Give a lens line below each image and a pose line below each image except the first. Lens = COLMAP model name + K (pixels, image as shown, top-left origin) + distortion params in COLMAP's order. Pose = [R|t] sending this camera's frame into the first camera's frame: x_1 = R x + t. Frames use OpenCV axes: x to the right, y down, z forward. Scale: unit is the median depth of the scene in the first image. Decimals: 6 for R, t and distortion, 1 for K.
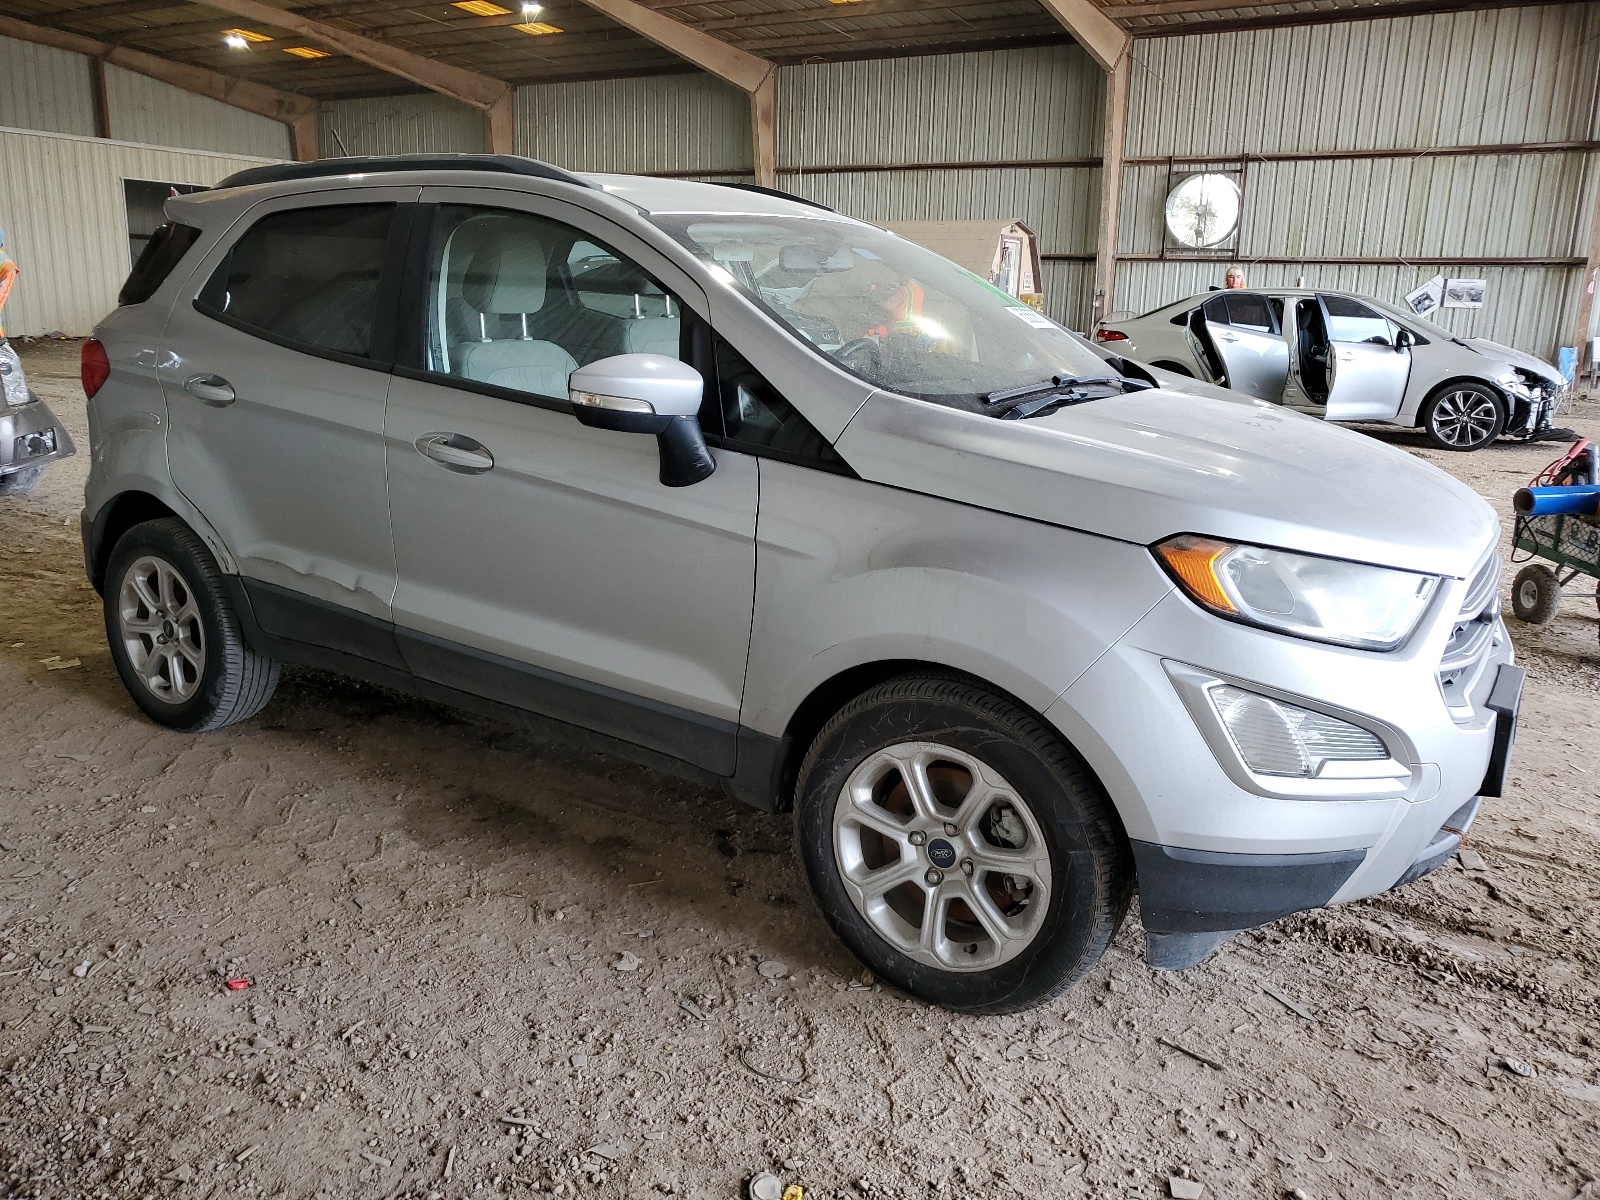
lens RADIAL K [[1284.1, 0, 800.0], [0, 1284.1, 600.0], [0, 0, 1]] dist [0.012131, 0.002826]
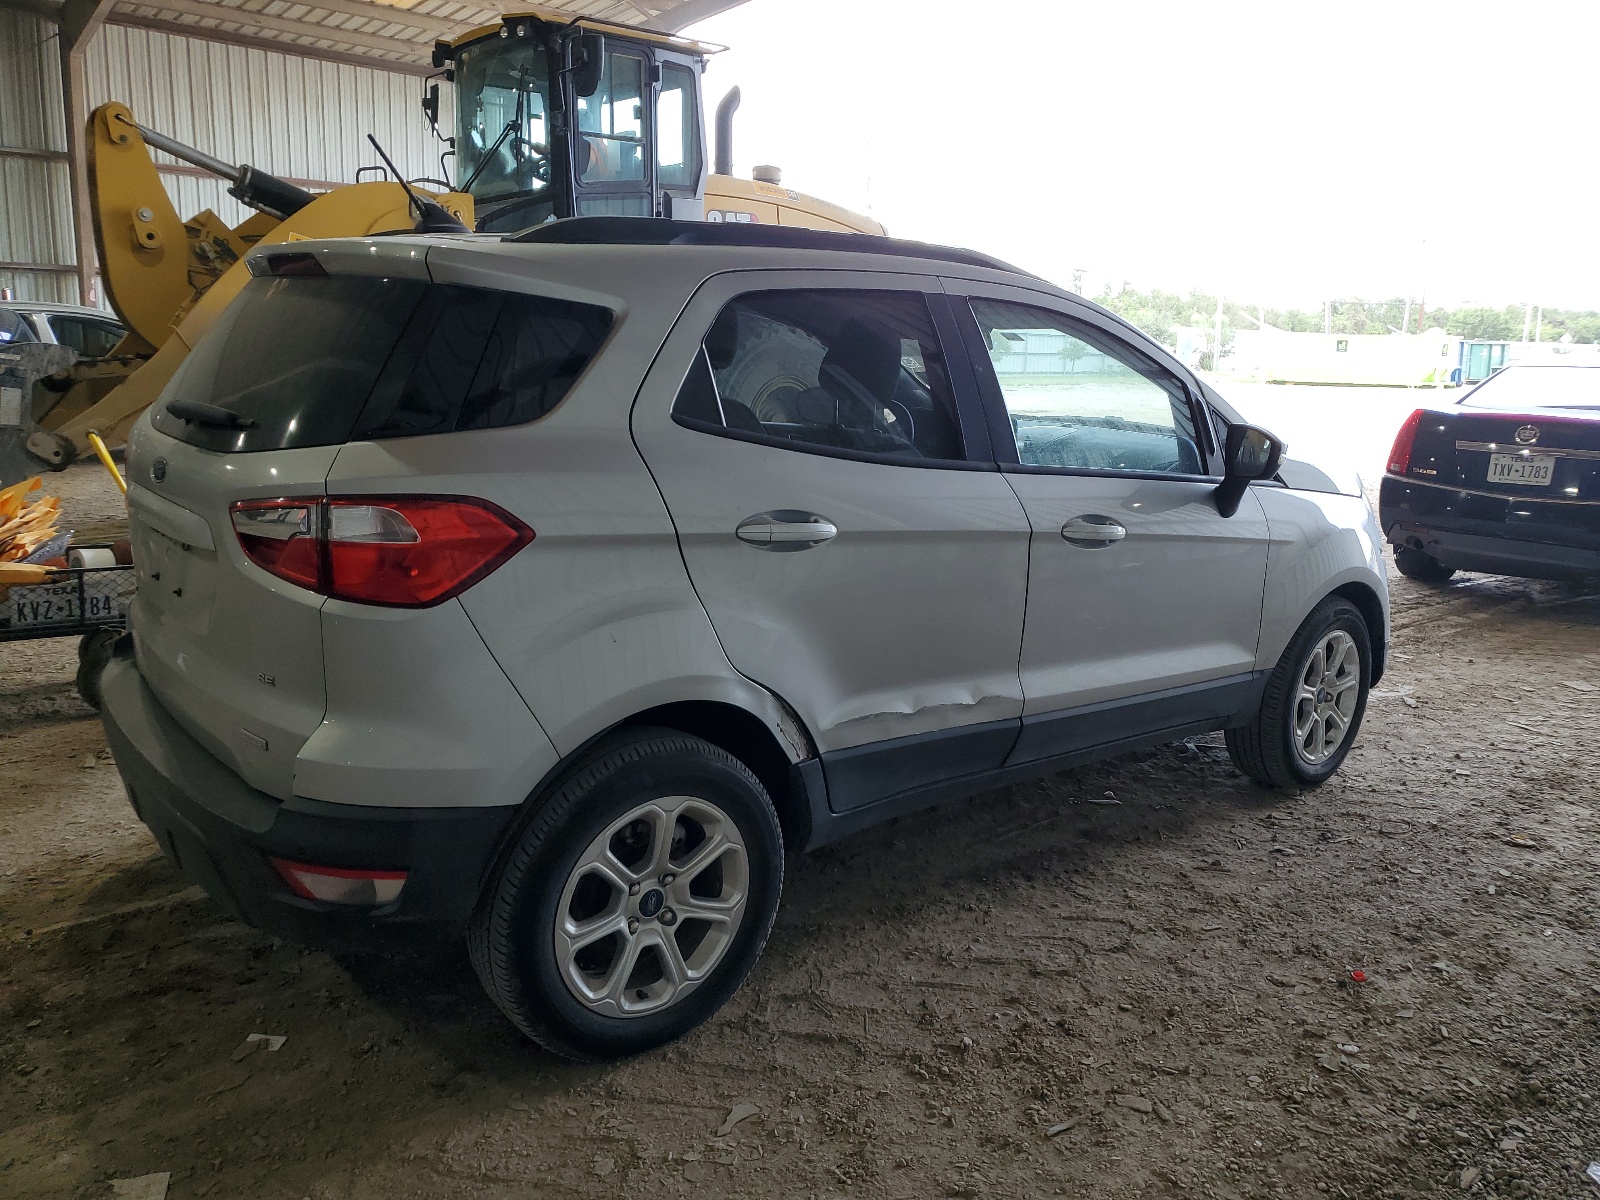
lens RADIAL K [[1317.2, 0, 800.0], [0, 1317.2, 600.0], [0, 0, 1]] dist [0.003149, 0.006390]
pose [[0.273095, -0.217475, 0.937082, -1.229868], [0.211437, 0.963861, 0.162070, -0.255631], [-0.938463, 0.153873, 0.309208, 0.793592]]
